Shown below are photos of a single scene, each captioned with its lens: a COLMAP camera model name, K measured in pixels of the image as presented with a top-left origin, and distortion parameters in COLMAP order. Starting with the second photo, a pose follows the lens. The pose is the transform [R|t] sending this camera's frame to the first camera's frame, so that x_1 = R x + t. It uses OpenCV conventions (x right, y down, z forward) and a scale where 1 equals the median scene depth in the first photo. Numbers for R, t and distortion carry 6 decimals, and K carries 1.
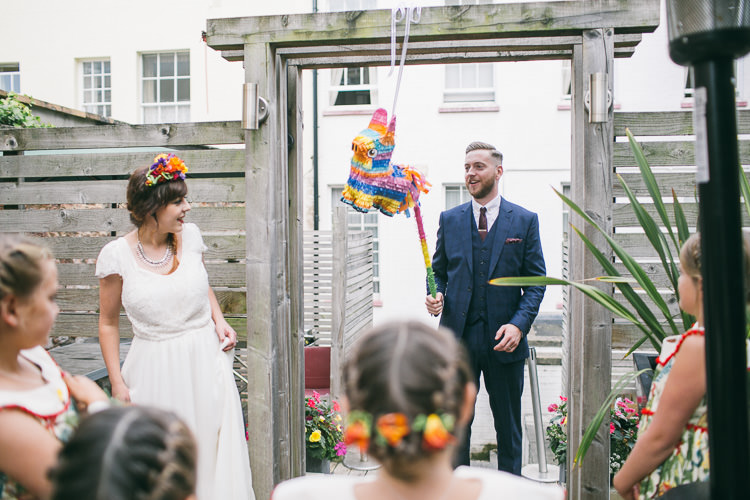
lens RADIAL K [[735.5, 0, 374.2], [0, 735.5, 248.9], [0, 0, 1]] dist [-0.024100, 0.000000]
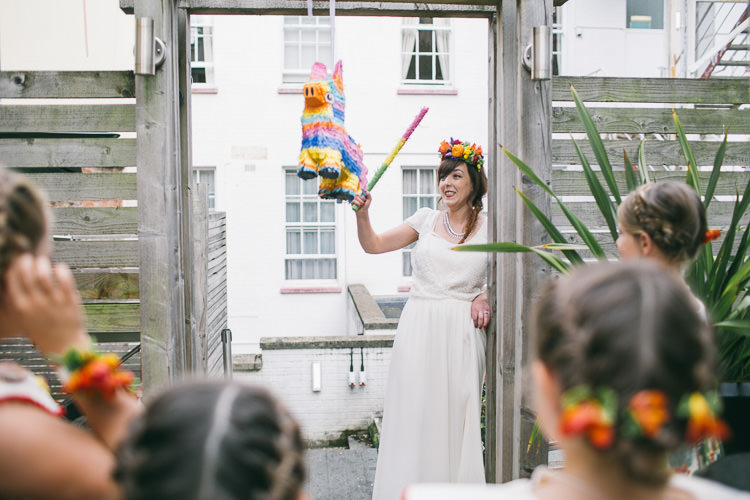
lens RADIAL K [[735.5, 0, 375.7], [0, 735.5, 250.5], [0, 0, 1]] dist [-0.024100, 0.000000]
pose [[0.970872, -0.015054, 0.239125, -0.111973], [0.010852, 0.999763, 0.018880, 0.022621], [-0.239352, -0.015735, 0.970805, 0.124026]]
